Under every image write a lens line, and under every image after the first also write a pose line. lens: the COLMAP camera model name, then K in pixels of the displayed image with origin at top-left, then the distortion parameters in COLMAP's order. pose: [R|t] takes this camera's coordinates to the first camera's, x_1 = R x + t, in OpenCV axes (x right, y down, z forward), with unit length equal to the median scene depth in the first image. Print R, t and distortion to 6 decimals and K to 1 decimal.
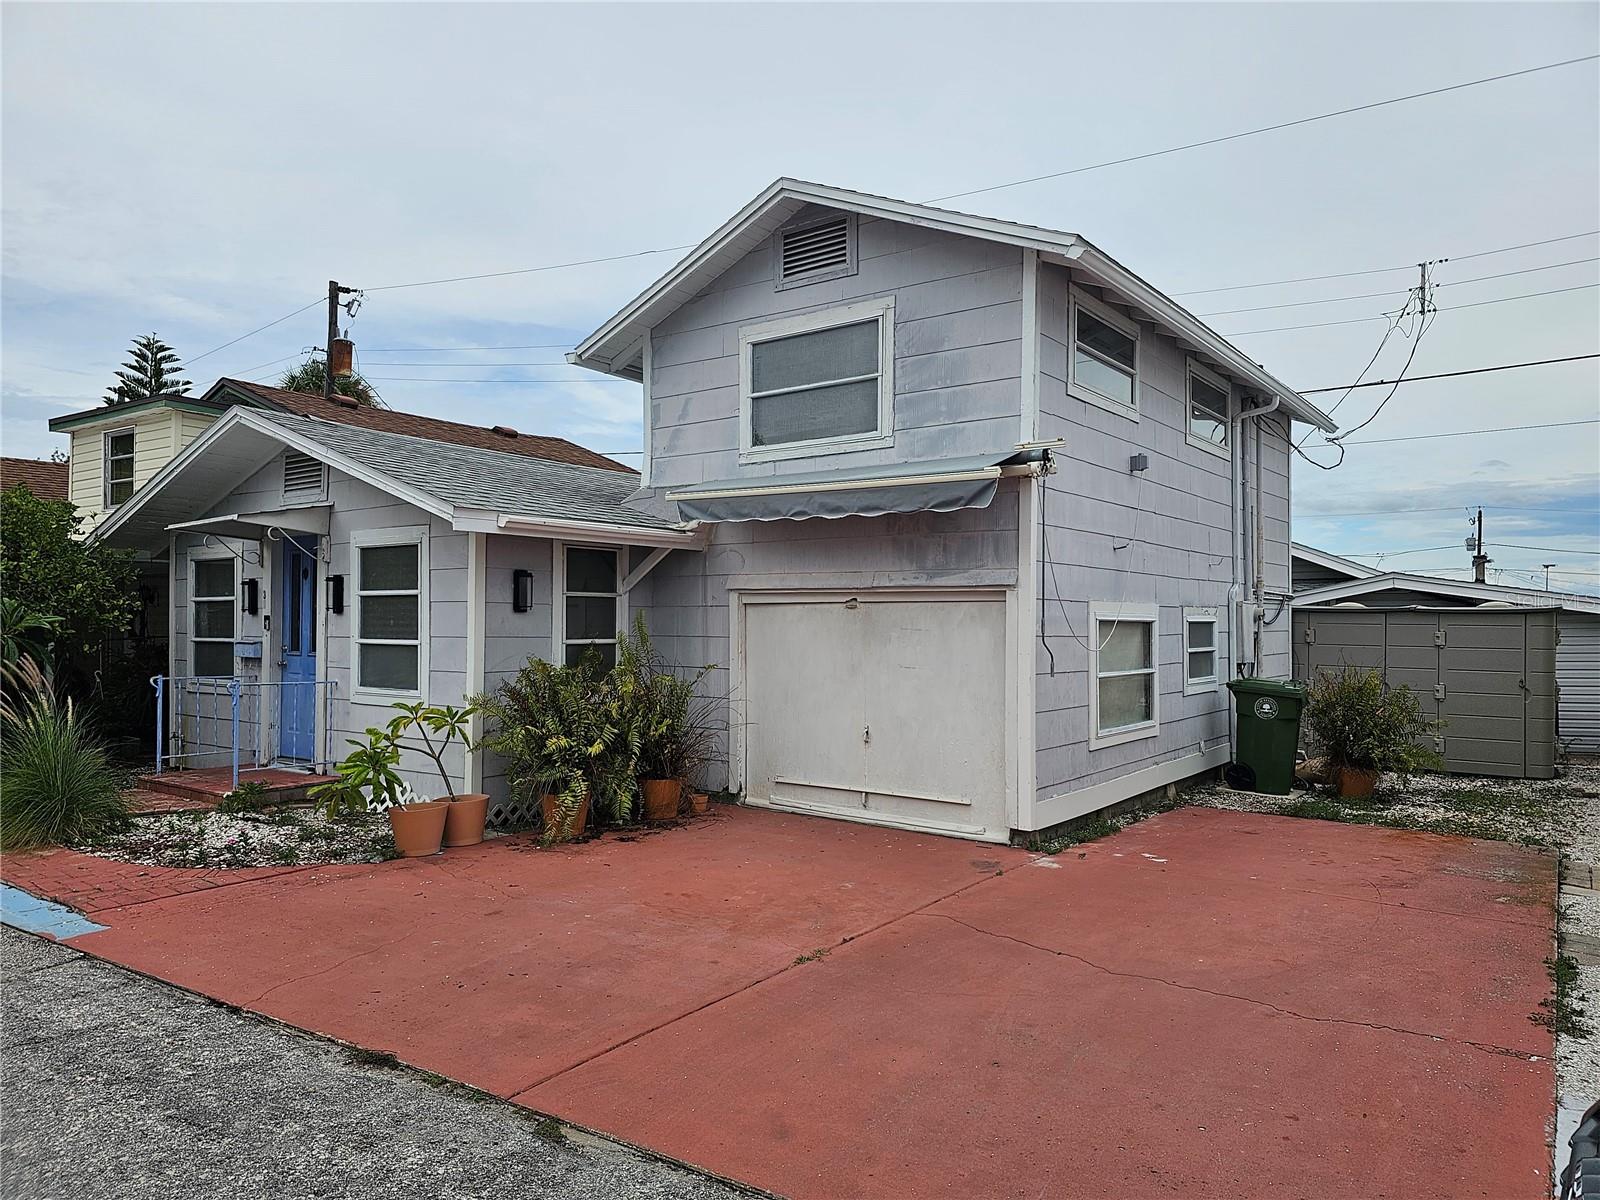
lens RADIAL K [[1095.0, 0, 800.6], [0, 1095.0, 607.2], [0, 0, 1]] dist [0.019924, -0.014126]
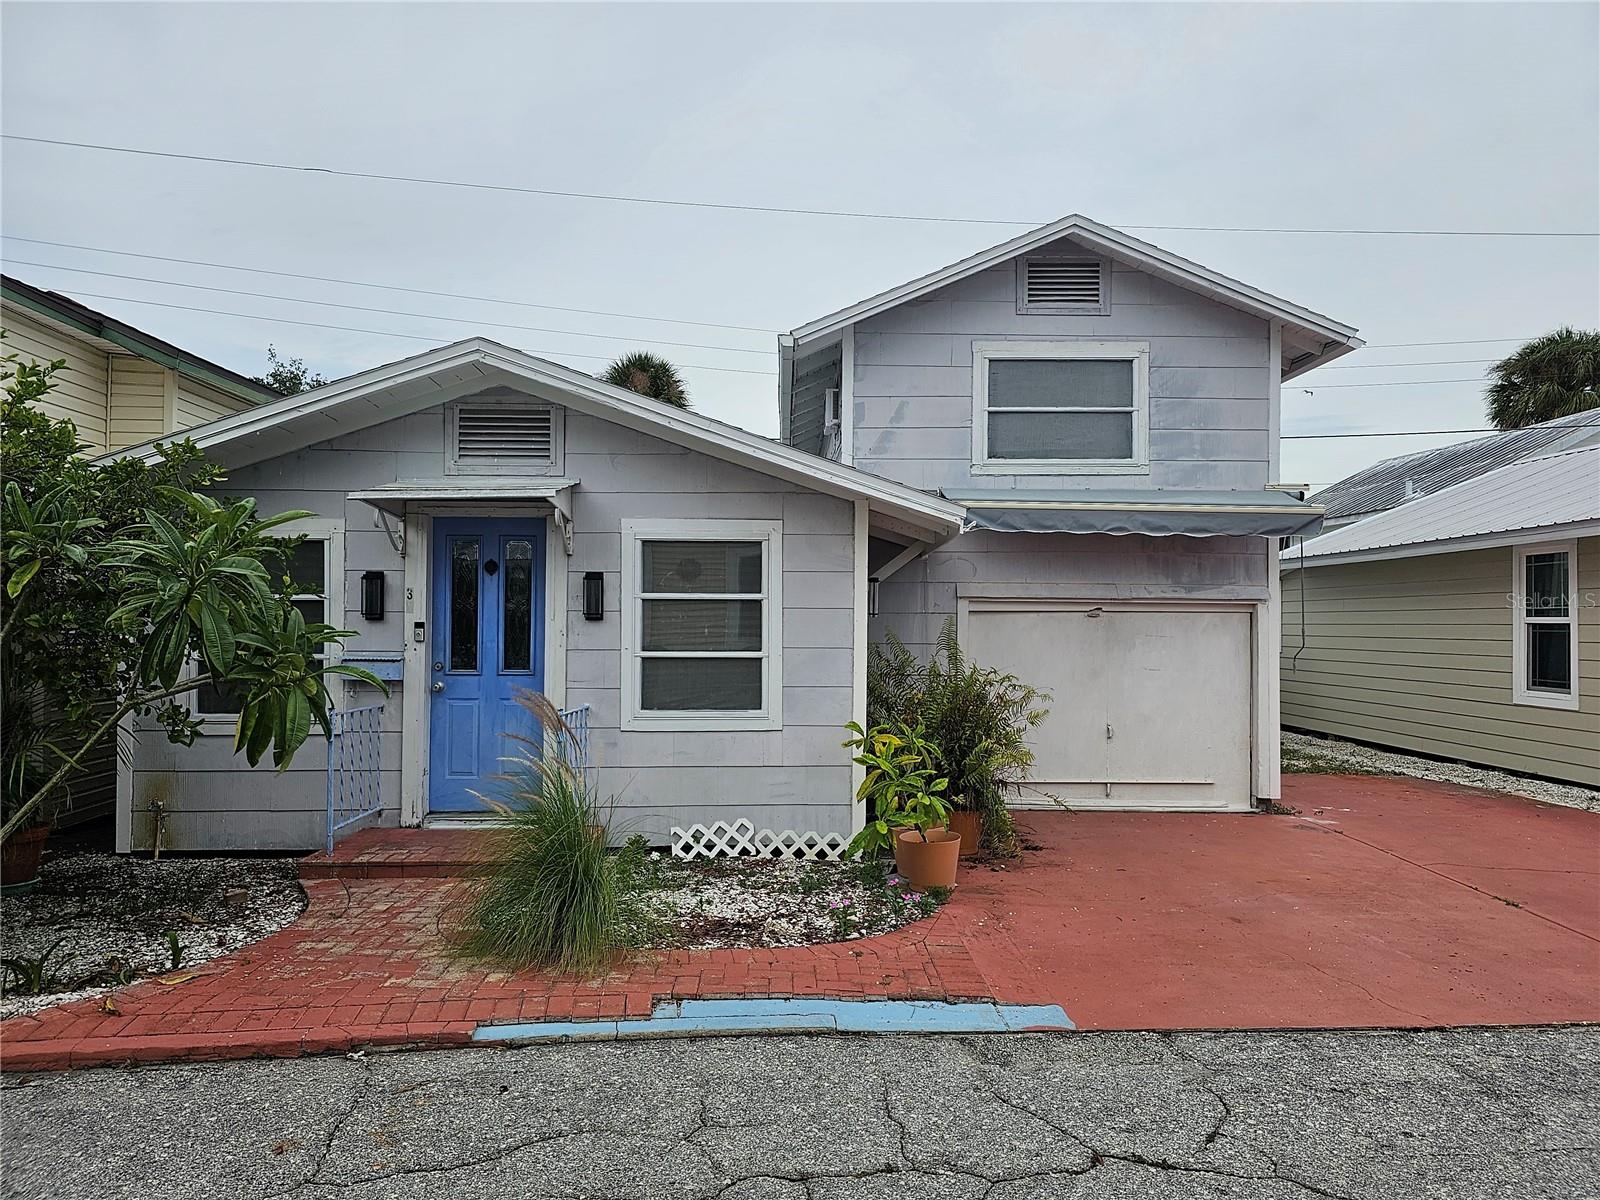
lens RADIAL K [[1095.0, 0, 801.4], [0, 1095.0, 601.5], [0, 0, 1]] dist [0.019924, -0.014126]
pose [[0.788996, 0.011550, 0.614289, -0.864987], [-0.008004, 0.999932, -0.008520, -0.002625], [-0.614346, 0.001805, 0.789035, 0.314287]]
